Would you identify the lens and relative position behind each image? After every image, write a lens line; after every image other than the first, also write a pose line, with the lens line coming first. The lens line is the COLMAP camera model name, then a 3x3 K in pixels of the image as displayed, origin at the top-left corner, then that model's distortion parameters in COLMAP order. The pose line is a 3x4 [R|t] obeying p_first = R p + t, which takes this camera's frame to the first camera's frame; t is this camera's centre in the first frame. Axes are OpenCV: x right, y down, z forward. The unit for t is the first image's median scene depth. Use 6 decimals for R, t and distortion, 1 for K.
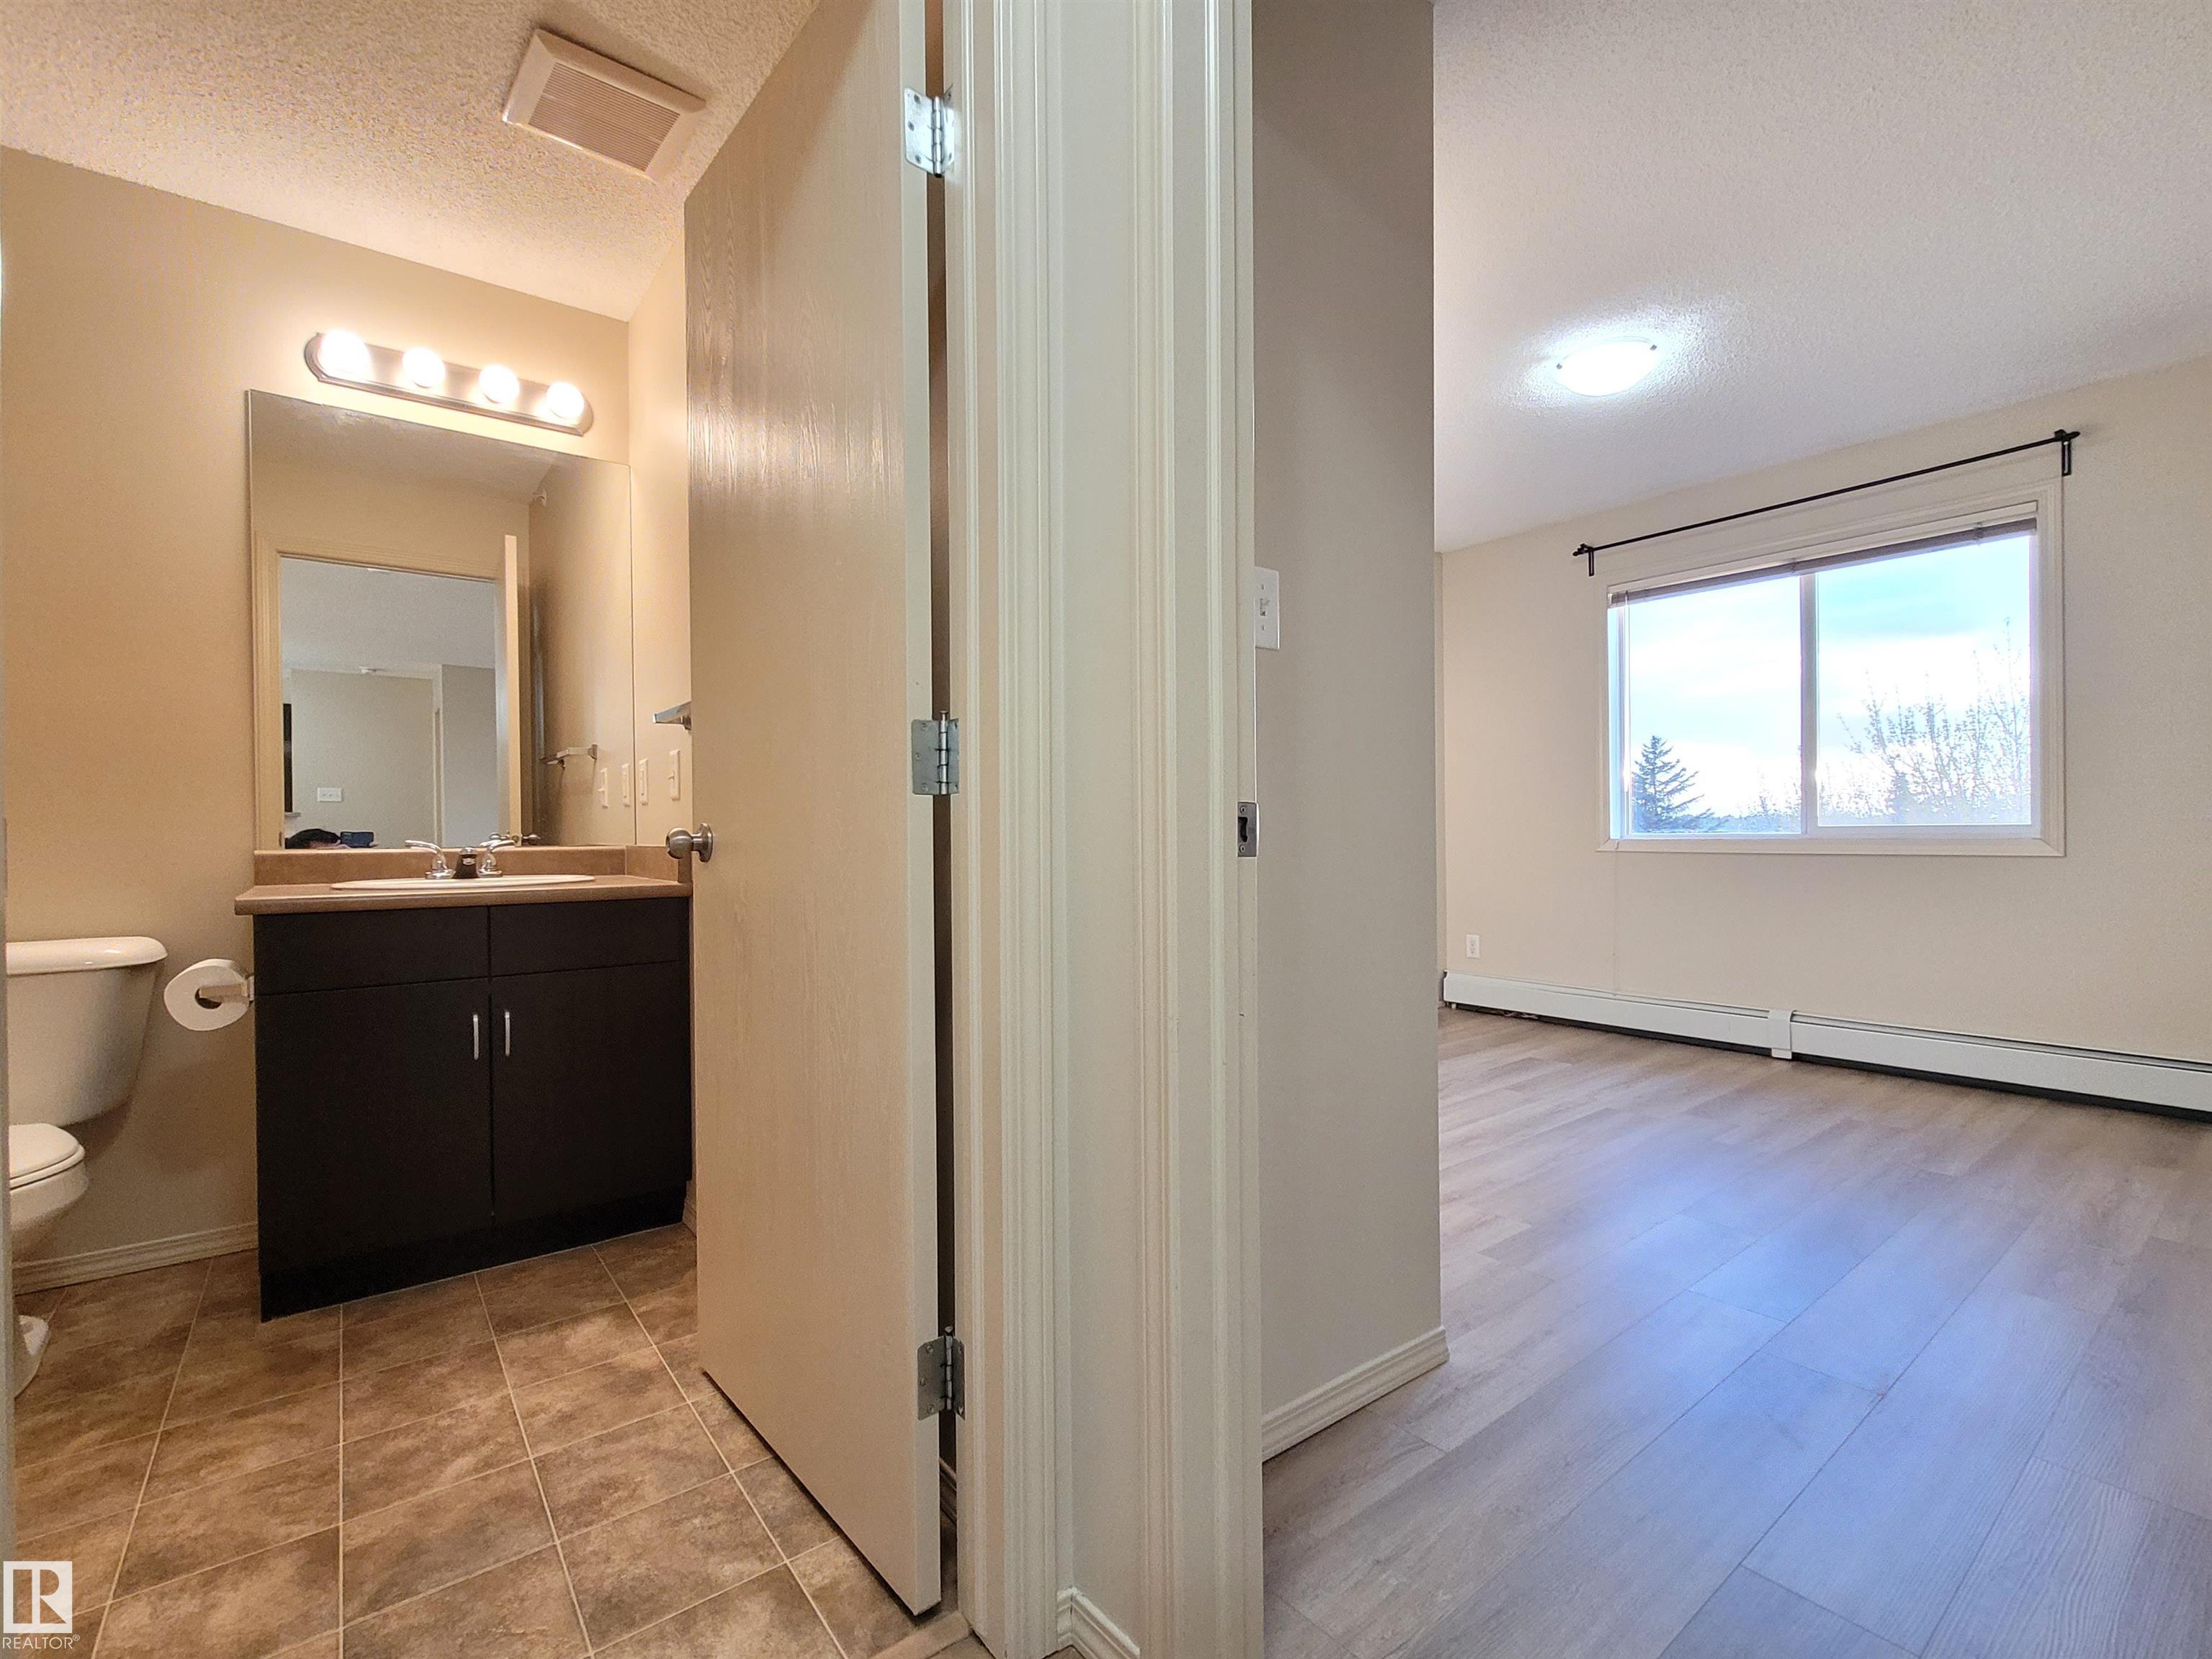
lens RADIAL K [[994.3, 0, 1114.2], [0, 994.3, 843.2], [0, 0, 1]] dist [0.000323, 0.000221]
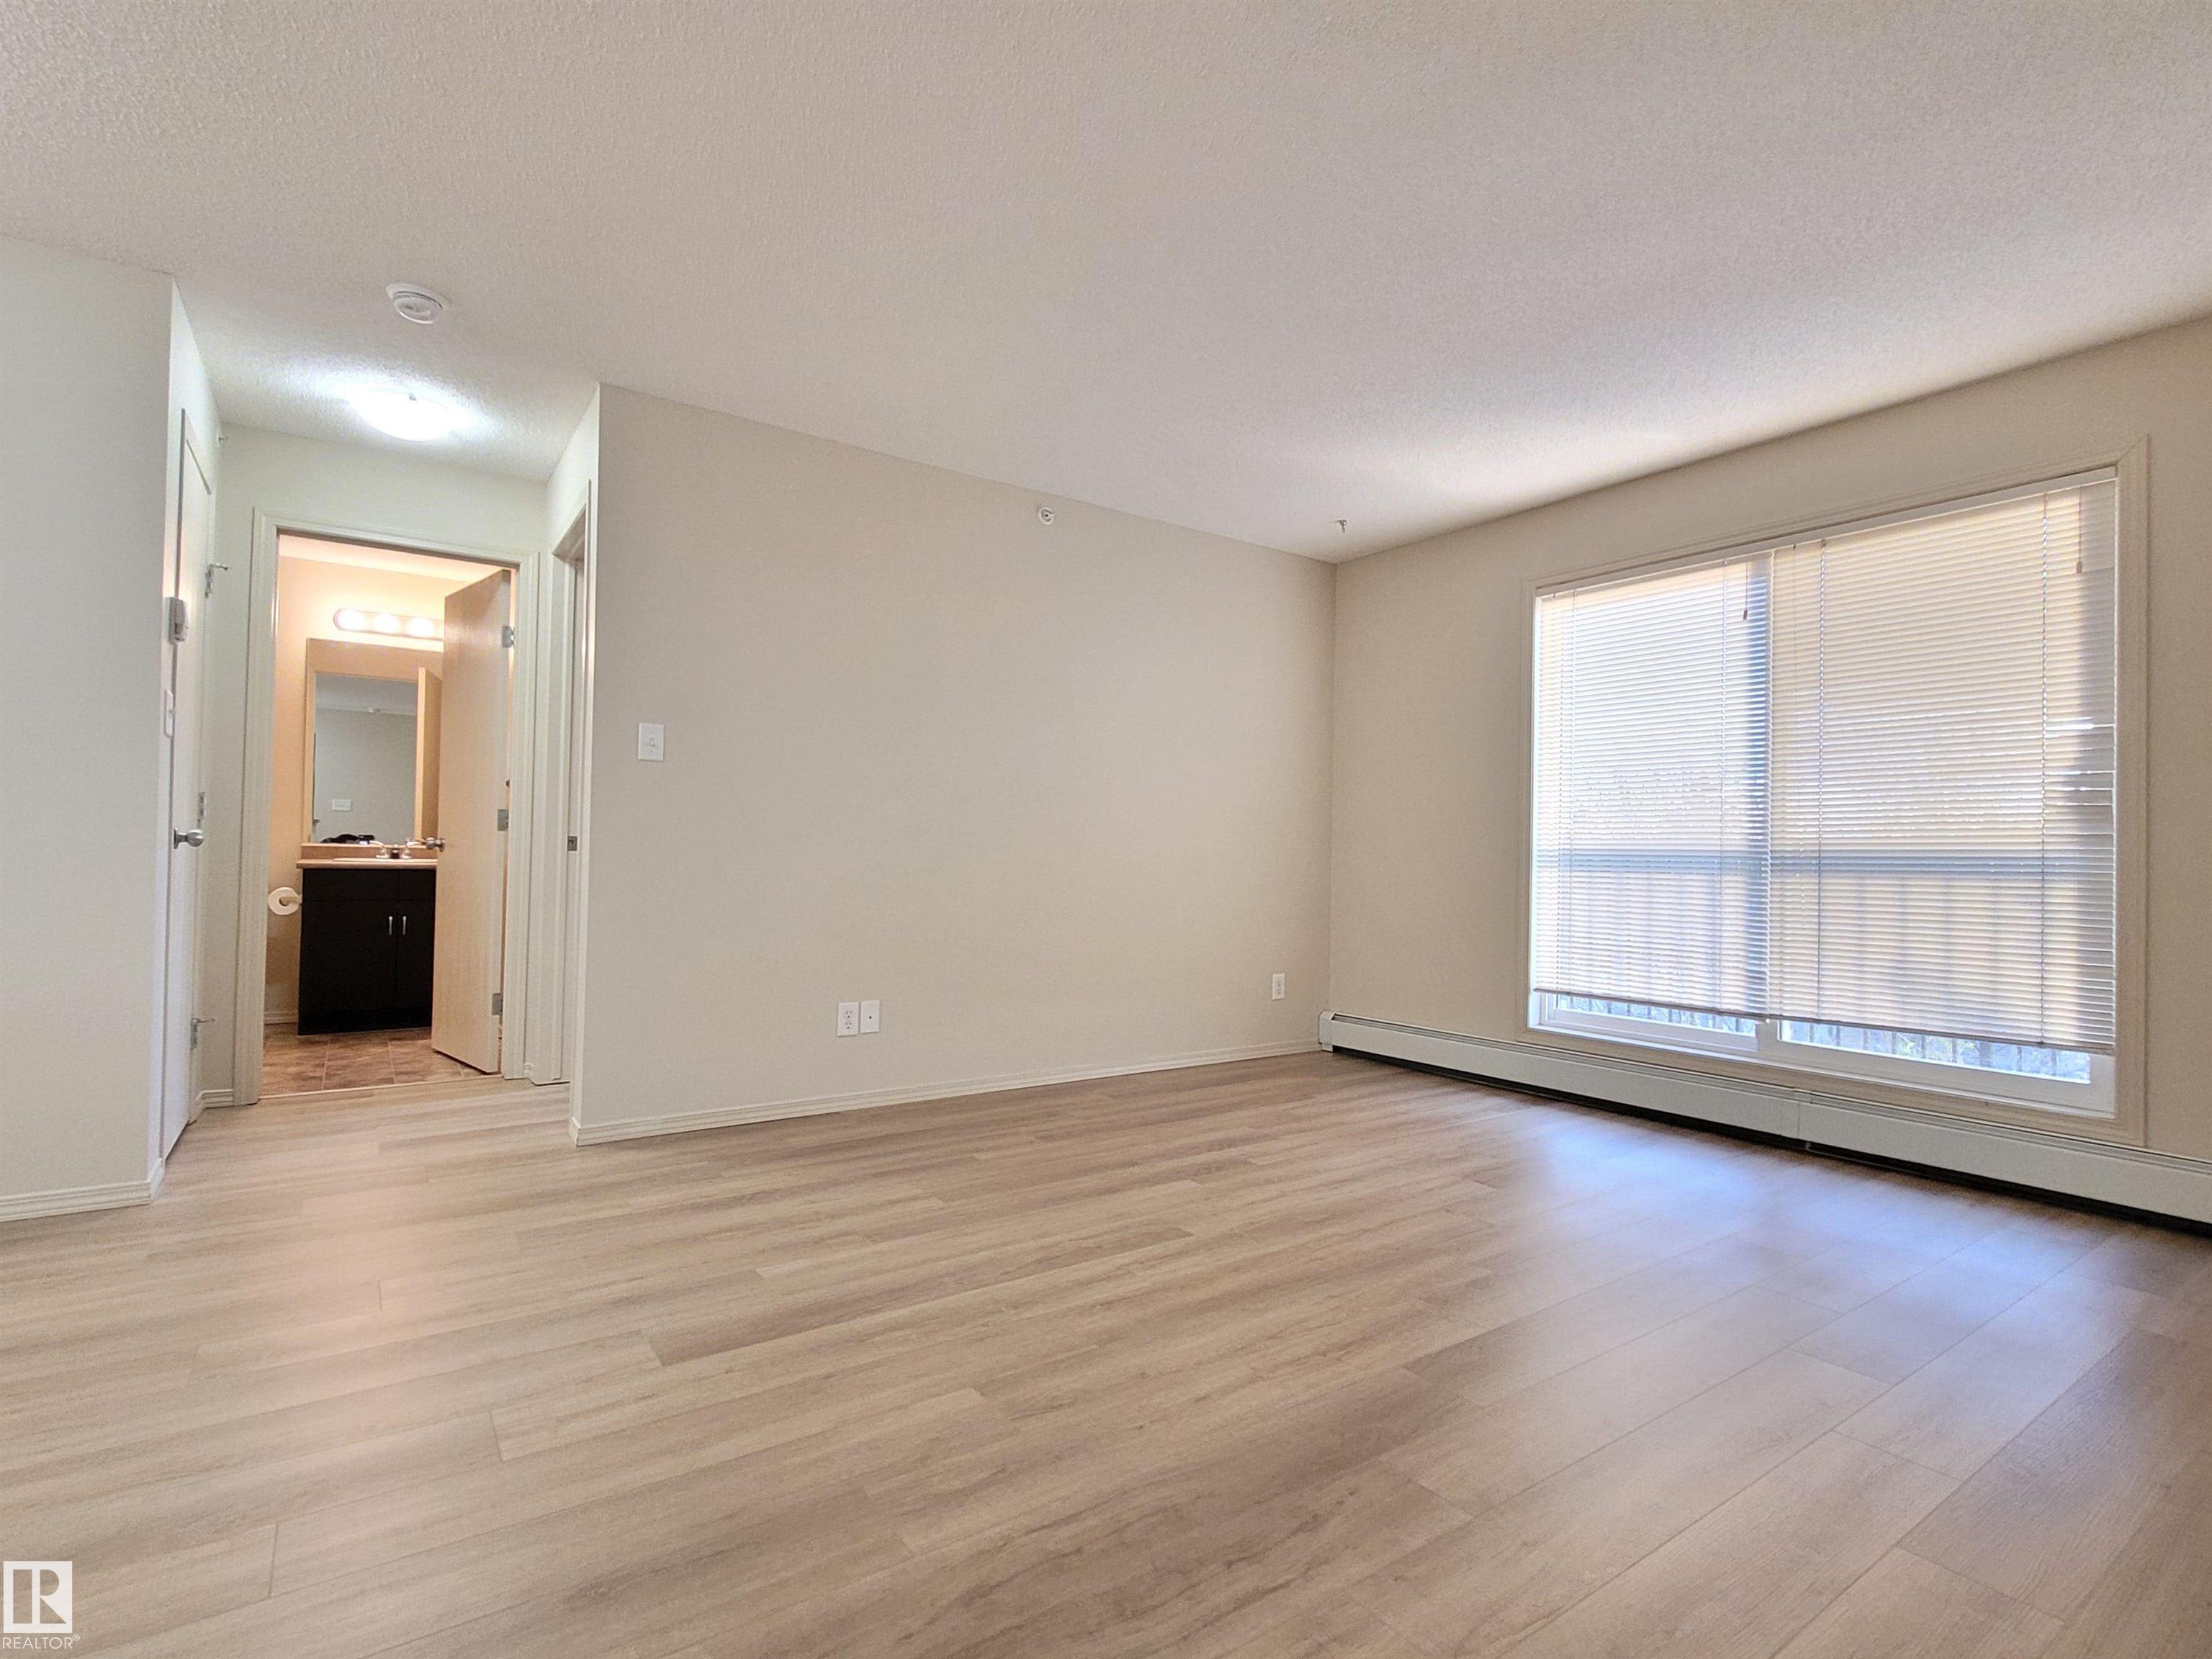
lens RADIAL K [[1080.3, 0, 1110.6], [0, 1080.3, 843.2], [0, 0, 1]] dist [0.002270, -0.000538]
pose [[0.998257, 0.027483, -0.052219, 1.036734], [-0.028572, 0.999387, -0.020234, 0.003626], [0.051631, 0.021691, 0.998431, -1.283153]]
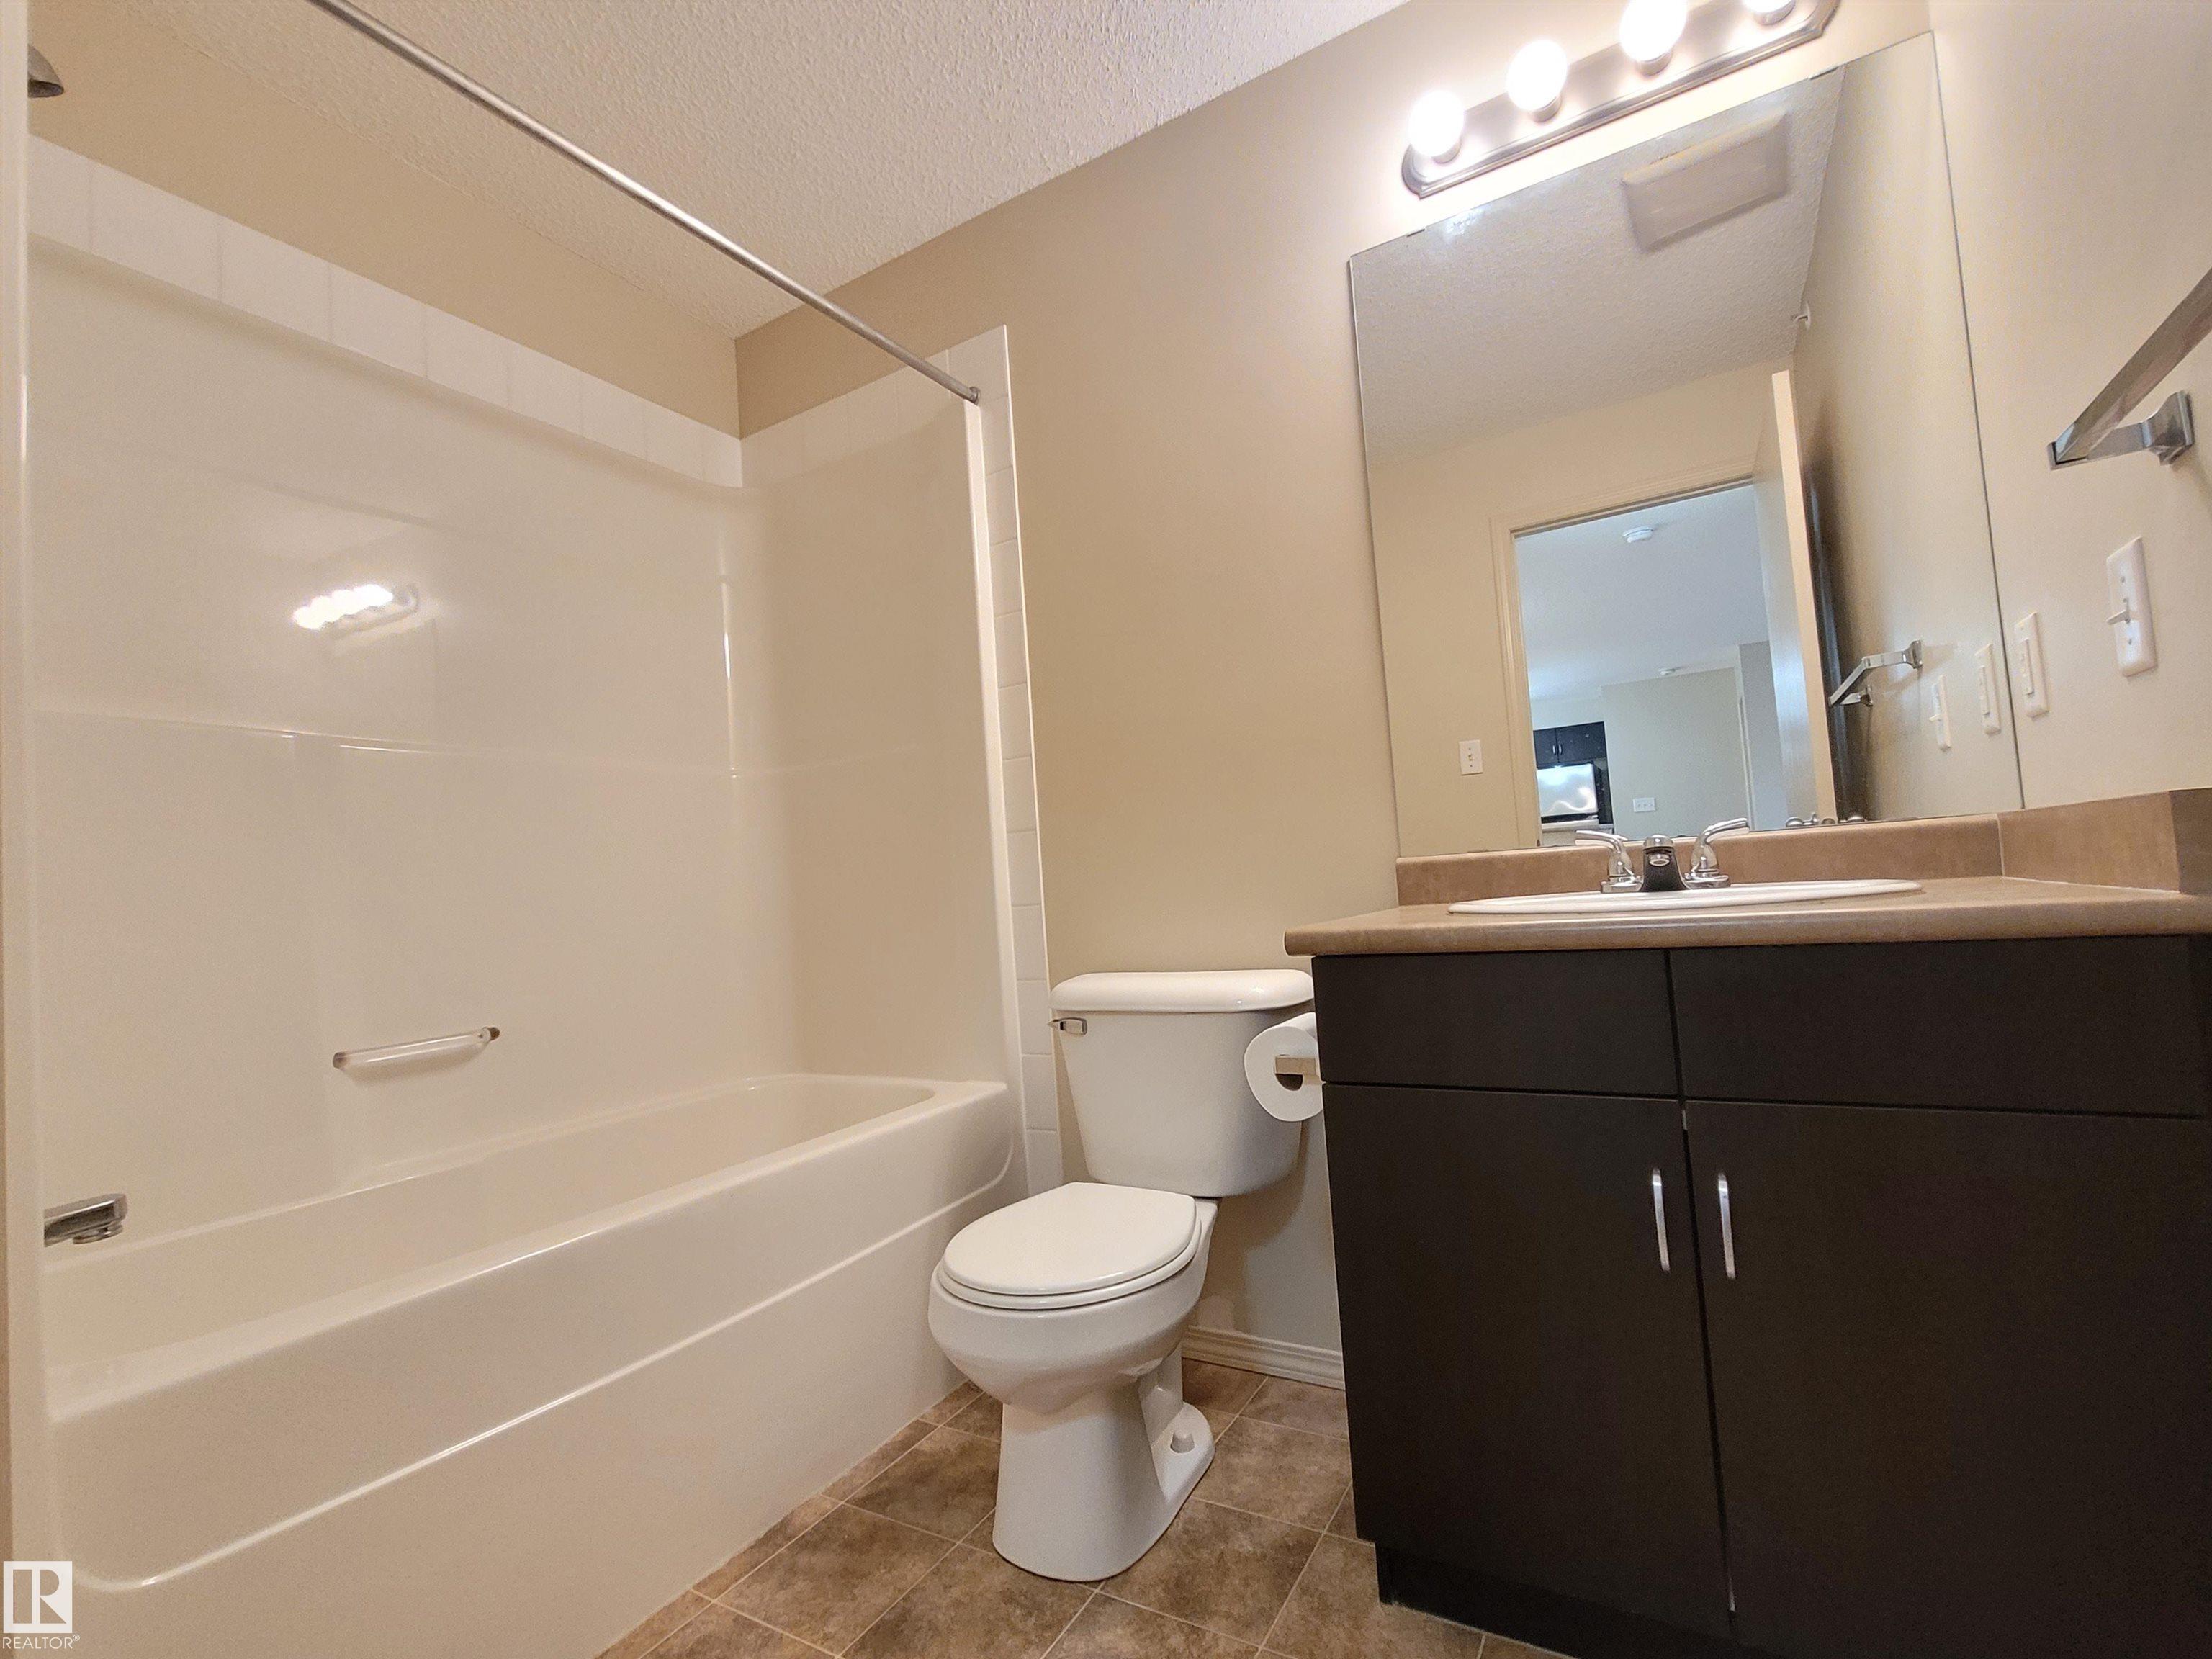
lens RADIAL K [[994.3, 0, 1114.2], [0, 994.3, 843.2], [0, 0, 1]] dist [0.000323, 0.000221]
pose [[0.369862, -0.062996, -0.926948, -0.246133], [0.057026, 0.997357, -0.045028, 0.016133], [0.927335, -0.036206, 0.372477, 0.510116]]
